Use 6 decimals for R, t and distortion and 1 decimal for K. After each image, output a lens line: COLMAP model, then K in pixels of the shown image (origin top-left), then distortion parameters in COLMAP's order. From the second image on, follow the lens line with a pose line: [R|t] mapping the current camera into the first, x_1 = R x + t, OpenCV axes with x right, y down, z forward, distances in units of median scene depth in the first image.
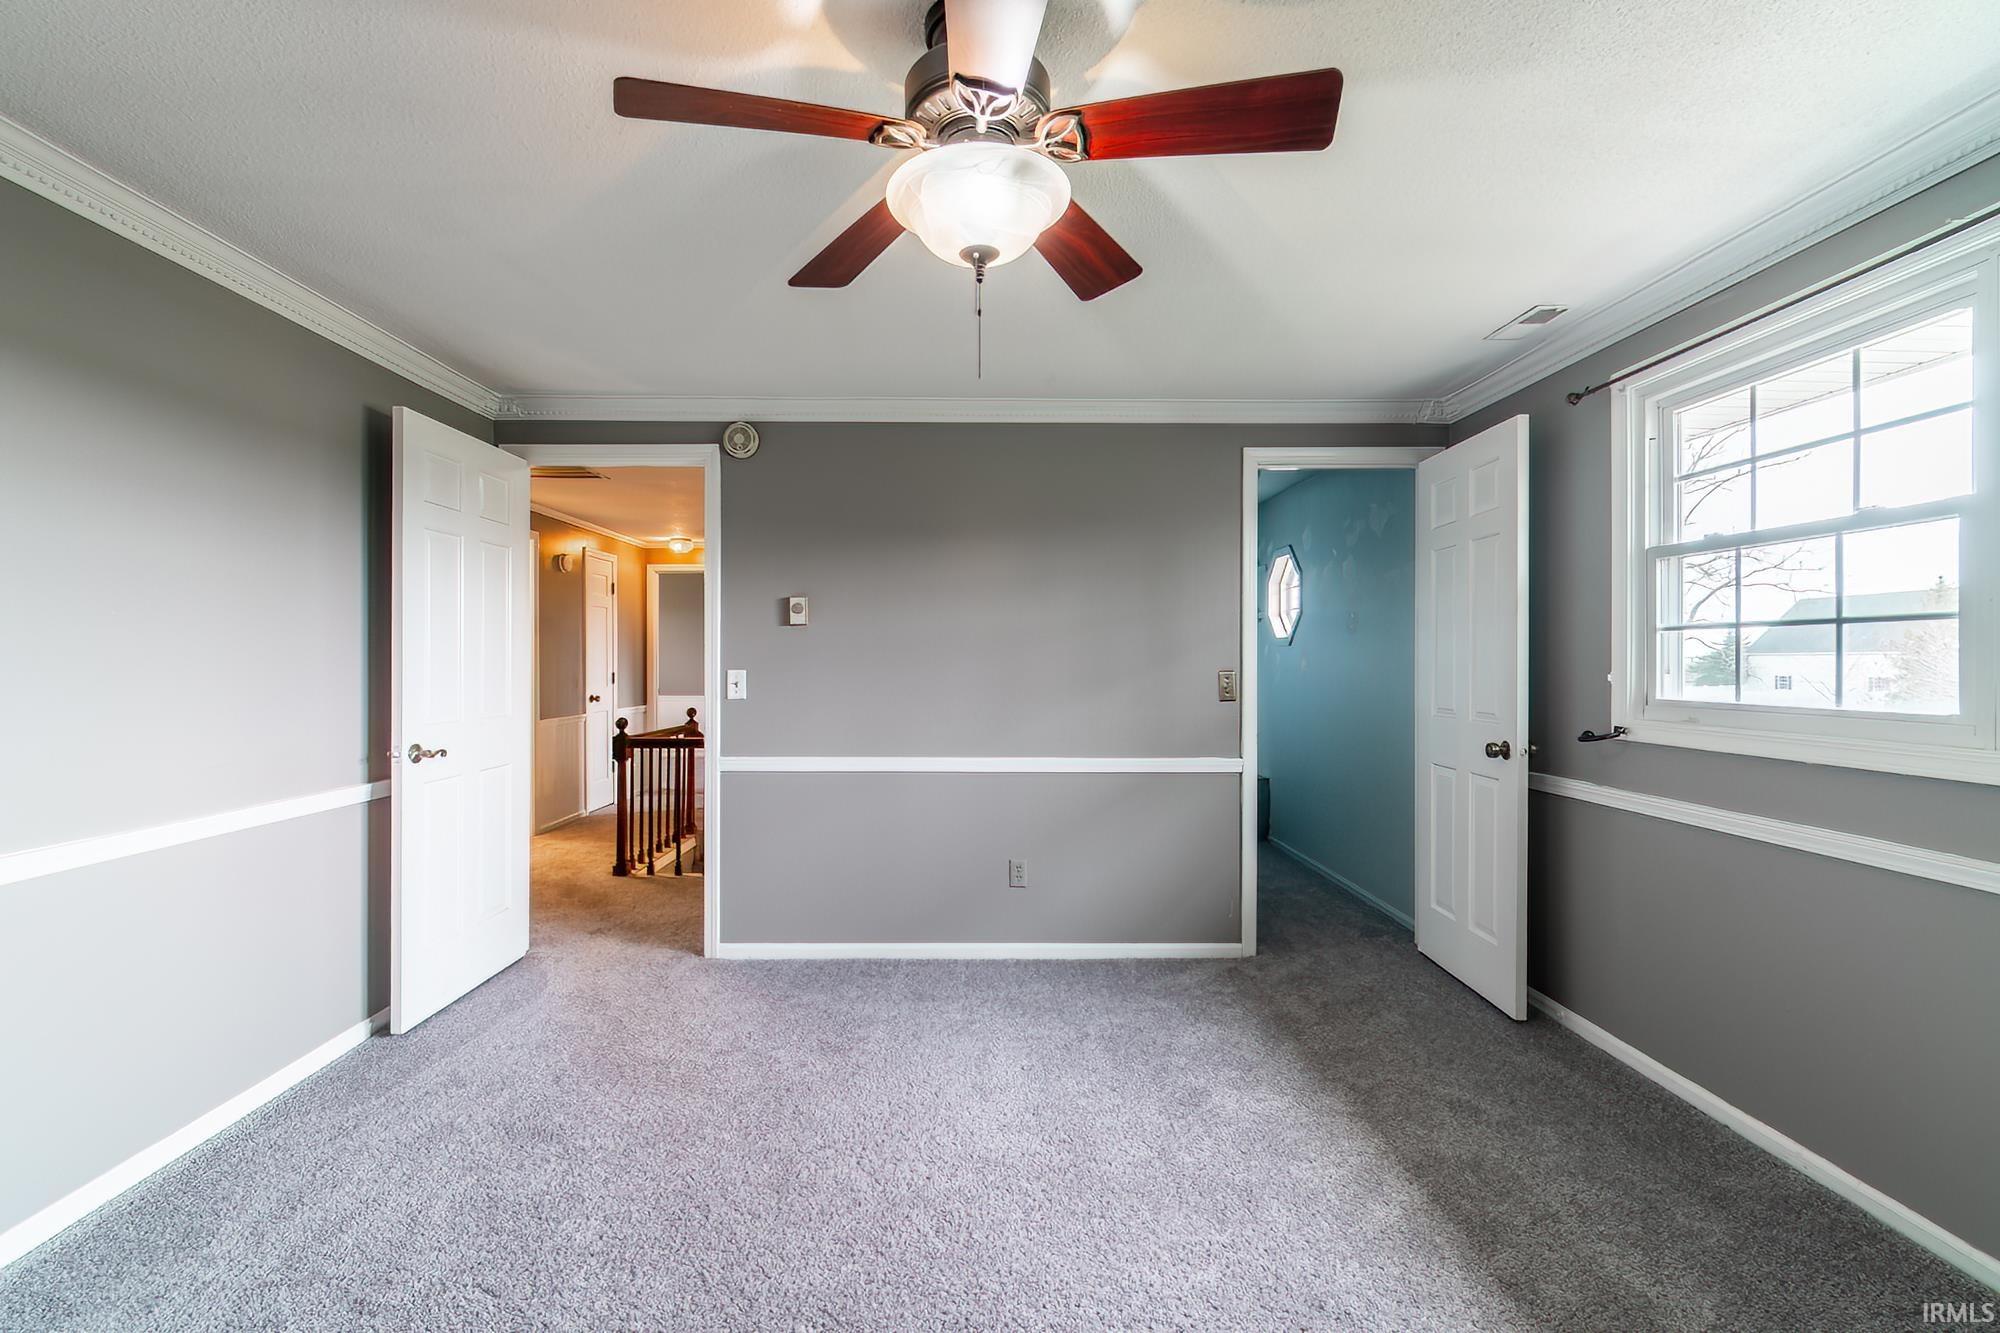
lens RADIAL K [[900.0, 0, 1004.7], [0, 900.0, 660.9], [0, 0, 1]] dist [0.002566, -0.001073]
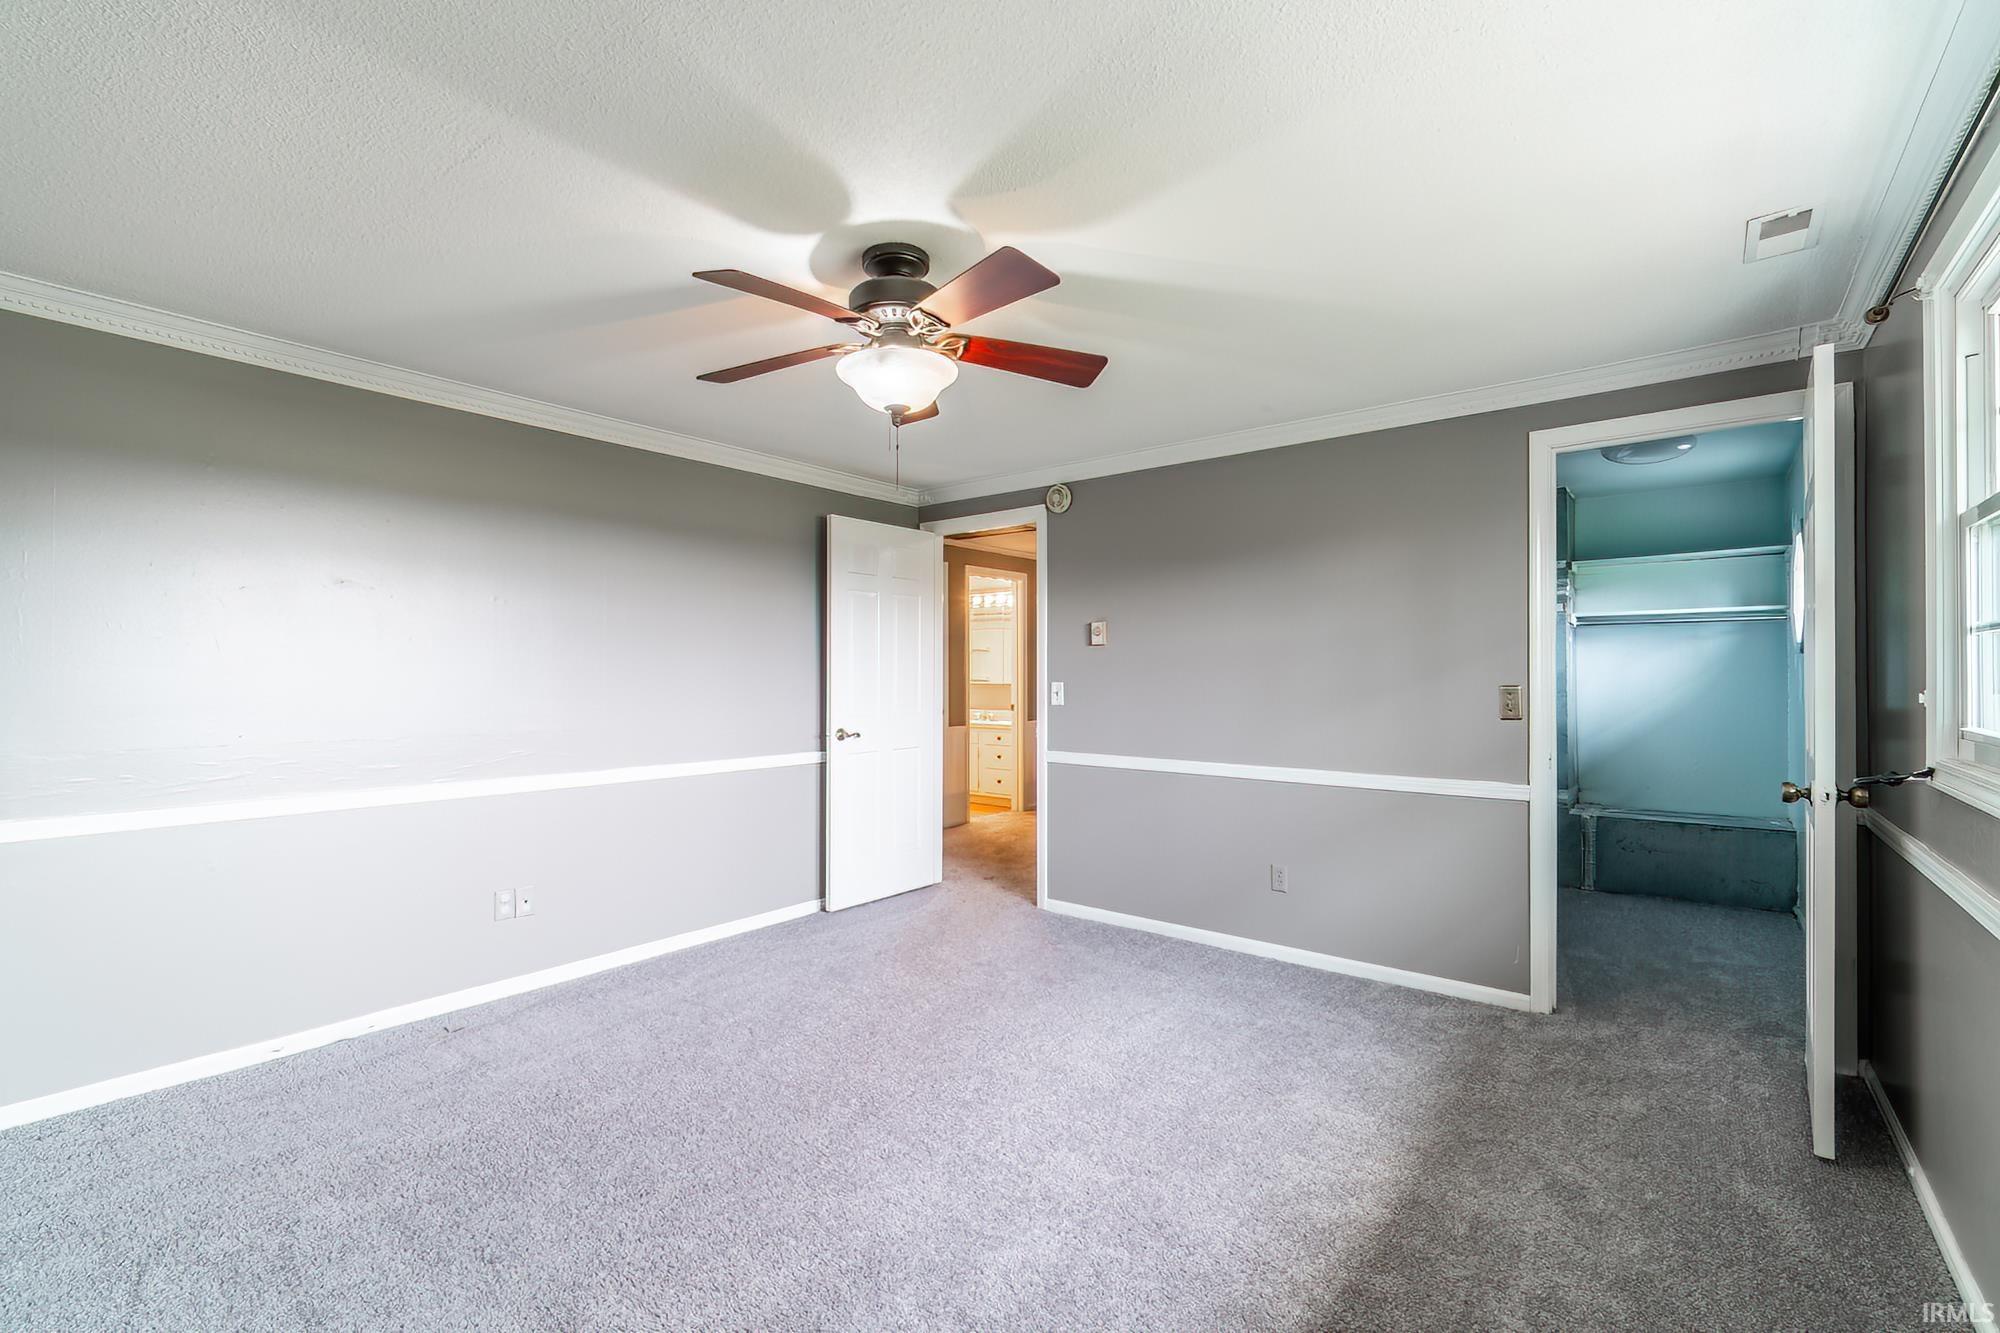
lens RADIAL K [[900.0, 0, 971.6], [0, 900.0, 671.2], [0, 0, 1]] dist [0.002566, -0.001073]
pose [[0.752771, -0.003735, -0.658272, 0.452396], [0.001764, 0.999992, -0.003658, -0.000992], [0.658280, 0.001592, 0.752771, -0.022152]]
